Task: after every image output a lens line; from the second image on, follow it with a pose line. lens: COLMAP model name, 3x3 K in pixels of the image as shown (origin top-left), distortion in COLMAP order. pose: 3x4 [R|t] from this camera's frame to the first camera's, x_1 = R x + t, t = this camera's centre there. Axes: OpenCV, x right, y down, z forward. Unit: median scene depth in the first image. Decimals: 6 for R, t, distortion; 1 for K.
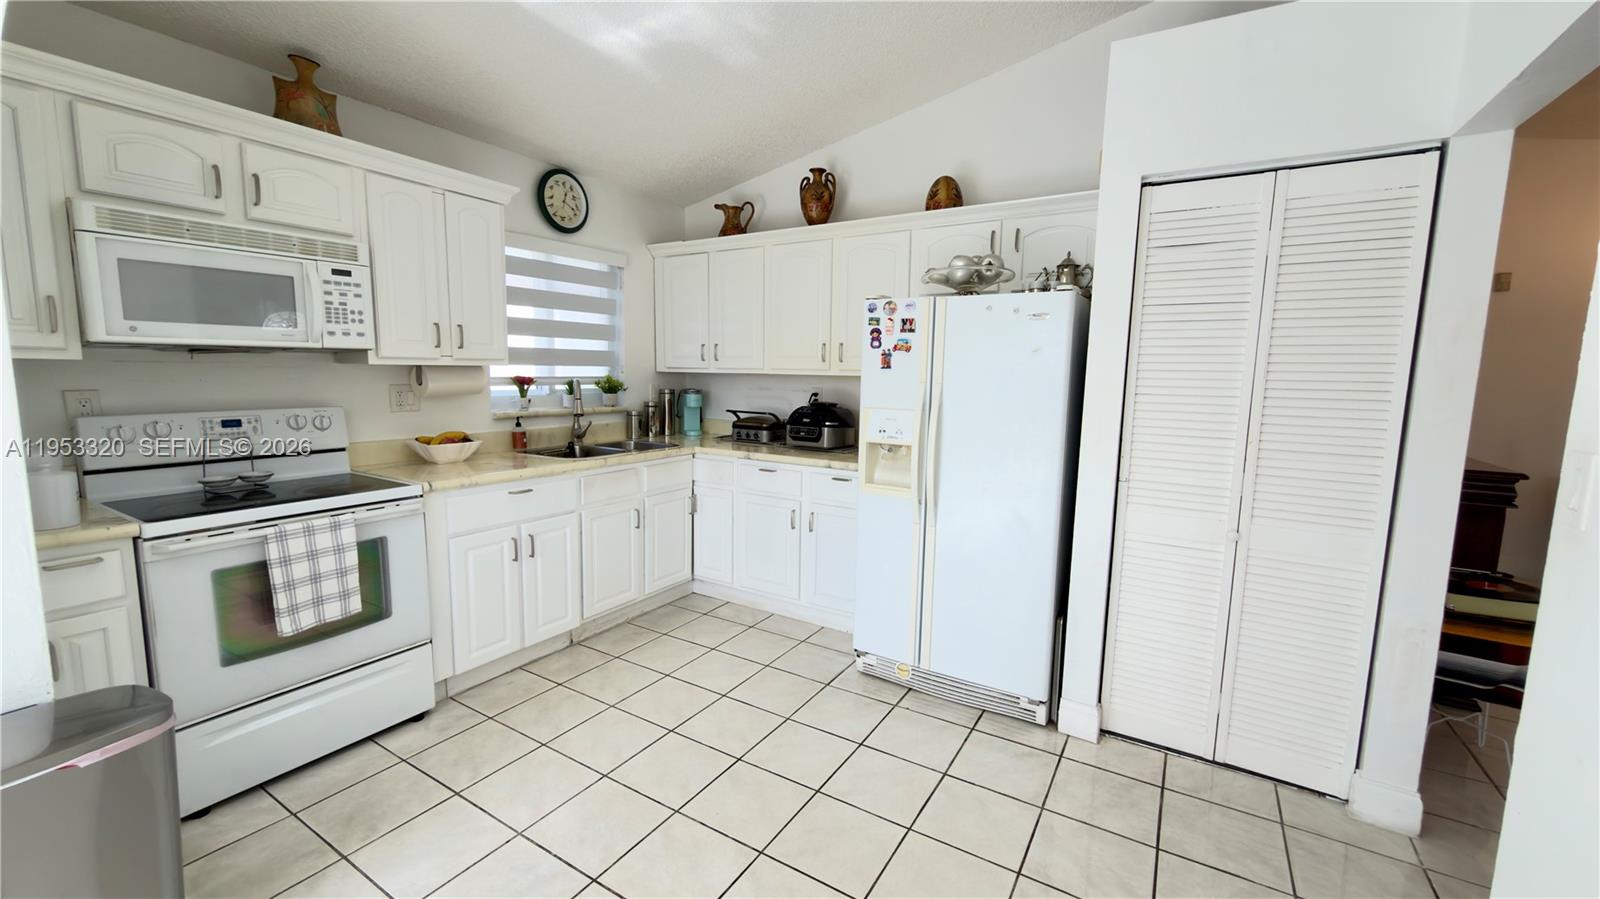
lens RADIAL K [[638.3, 0, 801.9], [0, 638.3, 444.8], [0, 0, 1]] dist [-0.001421, -0.000017]
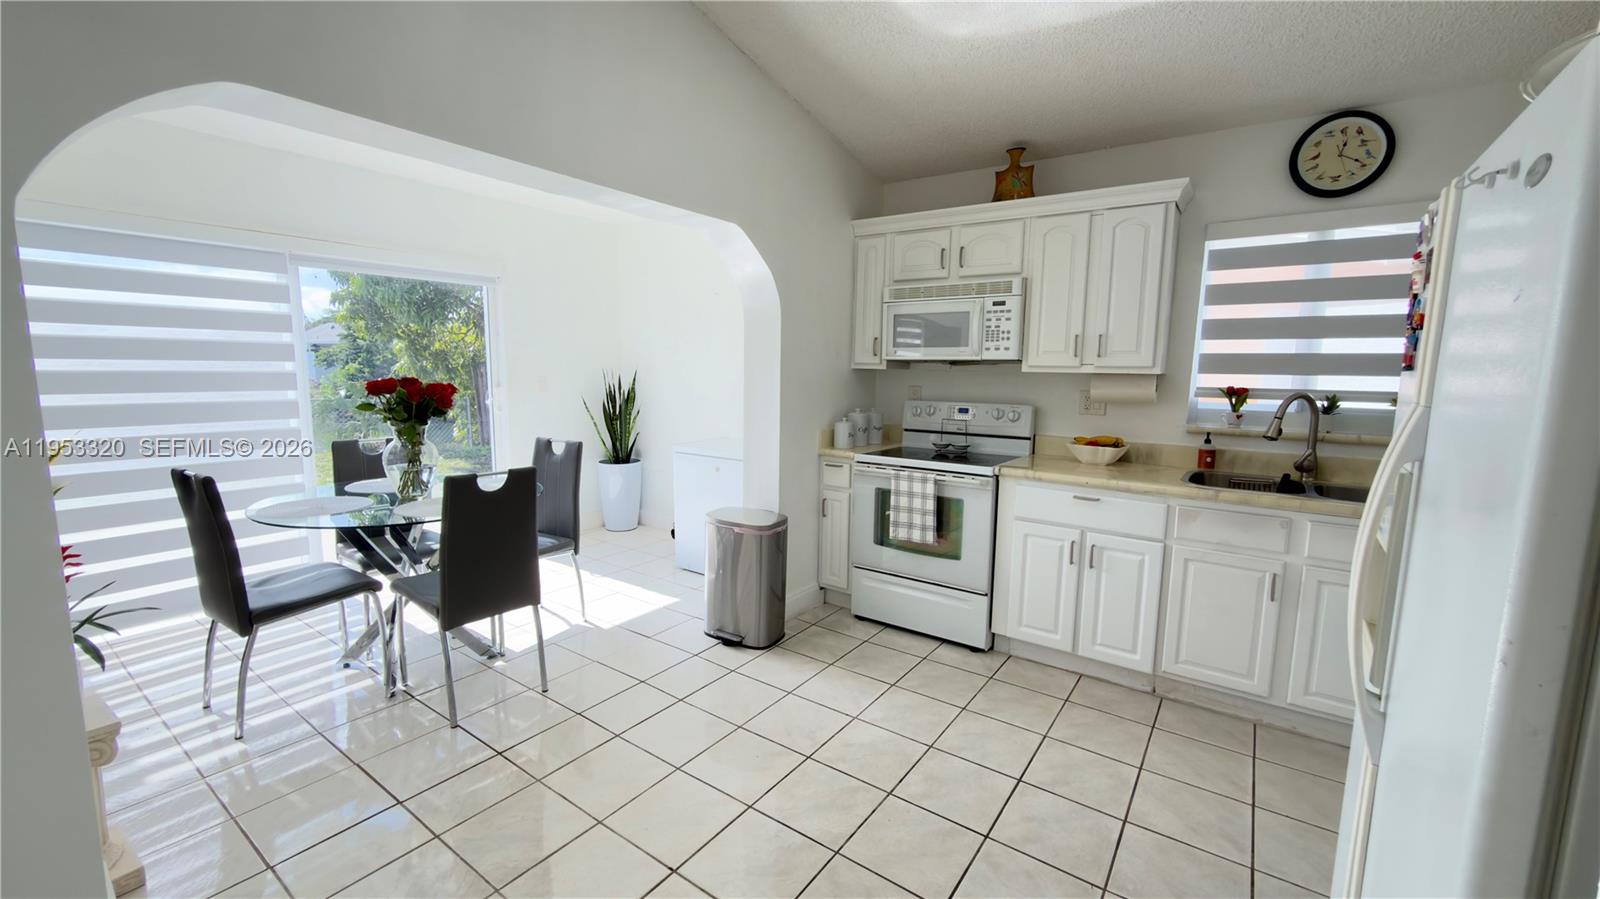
lens RADIAL K [[638.3, 0, 801.9], [0, 638.3, 444.8], [0, 0, 1]] dist [-0.001421, -0.000017]
pose [[-0.070821, 0.101905, -0.992270, 0.658670], [-0.134598, 0.984694, 0.110733, -0.068934], [0.988366, 0.141400, -0.056021, 0.697631]]
